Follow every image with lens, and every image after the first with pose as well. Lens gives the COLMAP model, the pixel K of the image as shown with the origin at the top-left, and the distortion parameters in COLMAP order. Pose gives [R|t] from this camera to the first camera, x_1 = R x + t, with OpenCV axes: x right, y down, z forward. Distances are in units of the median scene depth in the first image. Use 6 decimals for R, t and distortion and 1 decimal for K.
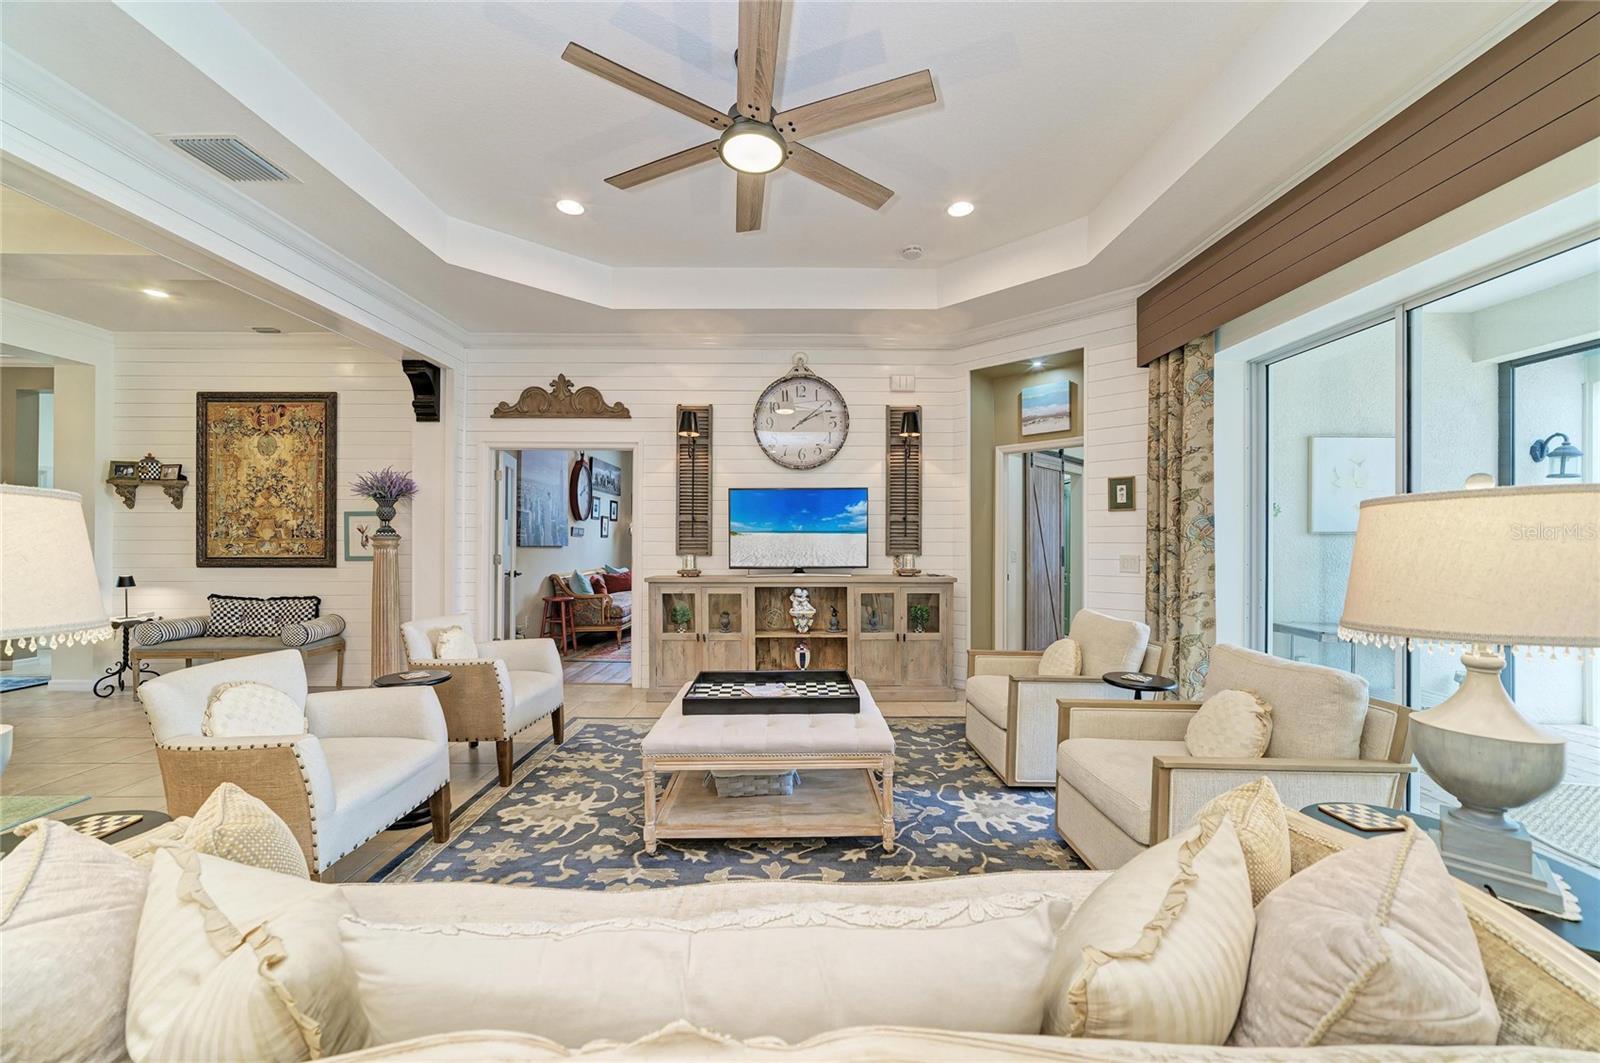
lens RADIAL K [[590.5, 0, 805.8], [0, 590.5, 542.8], [0, 0, 1]] dist [-0.018849, 0.005993]
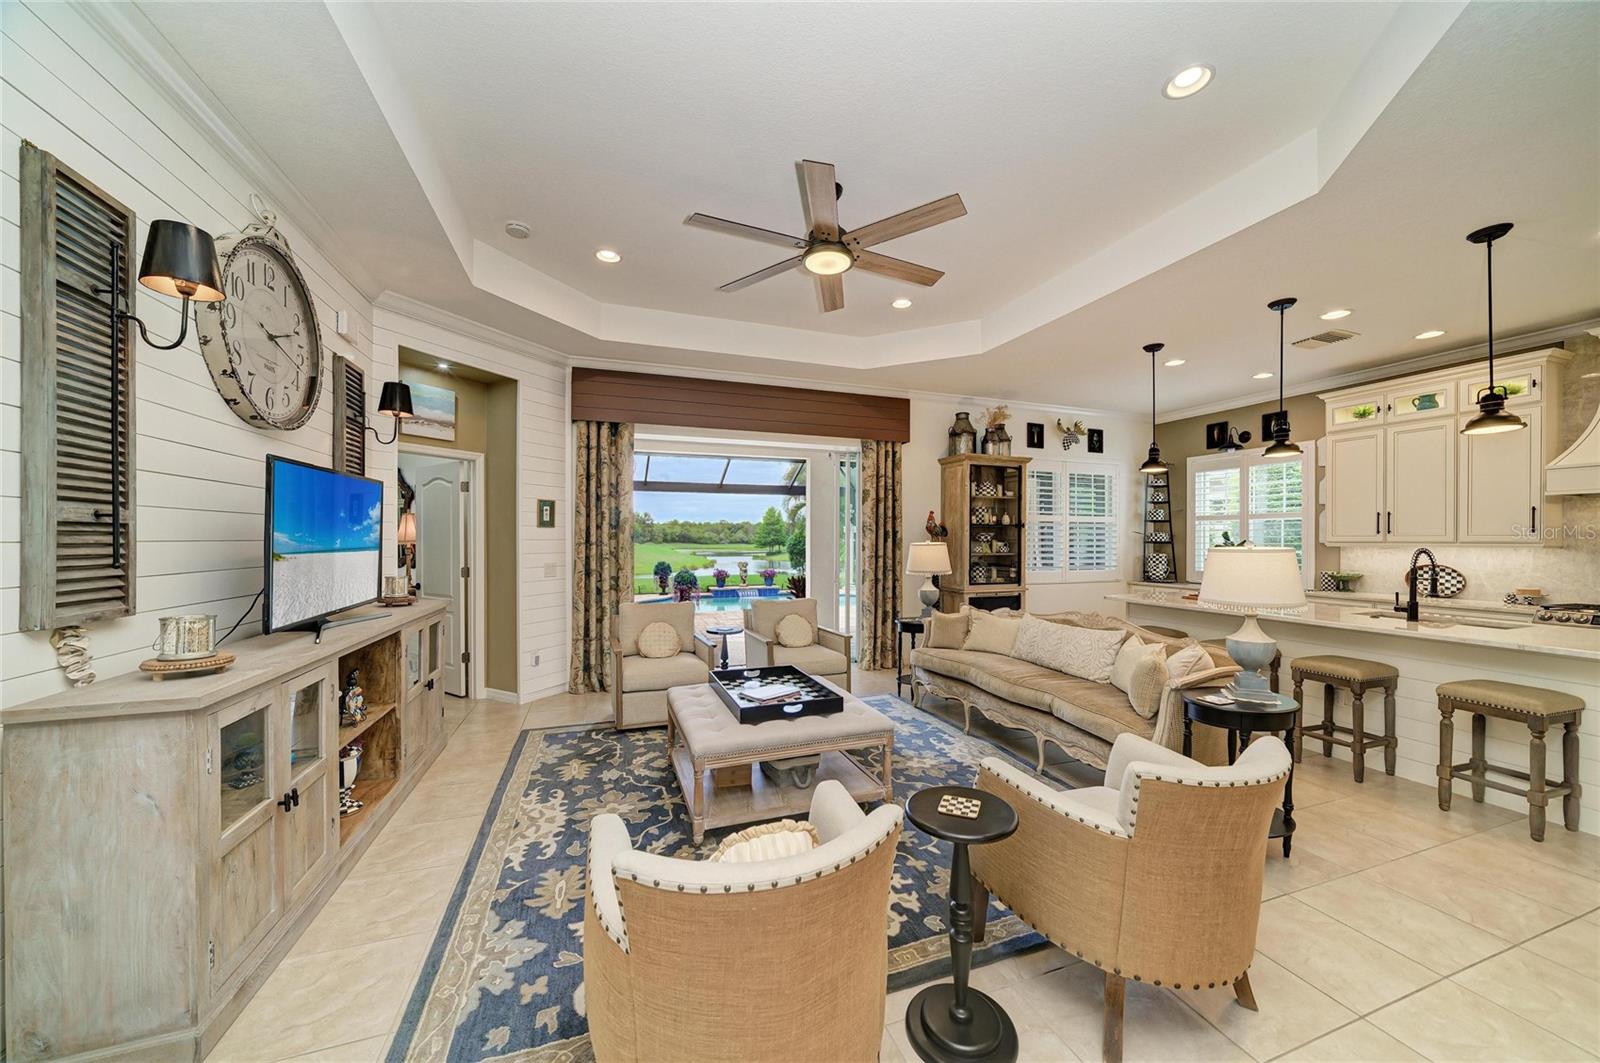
lens RADIAL K [[567.6, 0, 806.2], [0, 567.6, 536.8], [0, 0, 1]] dist [-0.020102, 0.005498]
pose [[-0.321885, -0.000285, 0.946779, -0.633637], [0.000519, 1.000000, 0.000478, -0.028968], [-0.946779, 0.000645, -0.321885, 0.722870]]
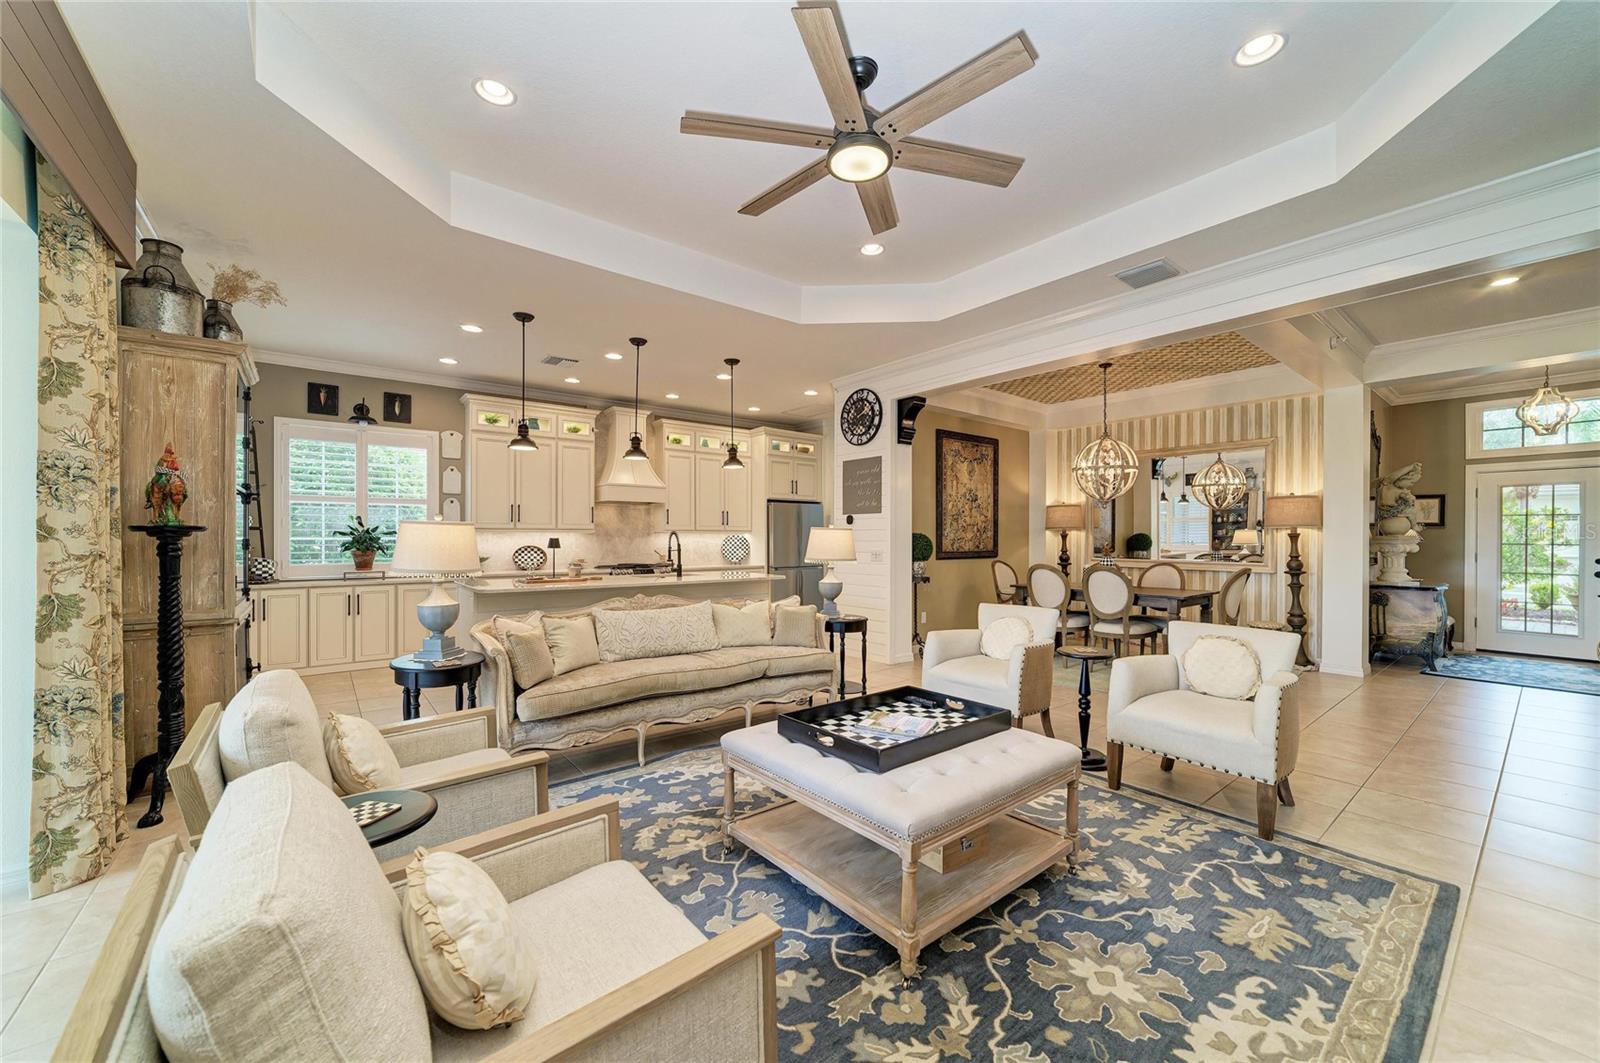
lens RADIAL K [[614.3, 0, 799.8], [0, 614.3, 537.1], [0, 0, 1]] dist [-0.021729, 0.007315]
pose [[-0.792568, -0.005527, -0.609759, 0.322050], [-0.007093, 0.999975, 0.000156, -0.004006], [0.609743, 0.004449, -0.792587, 0.892296]]
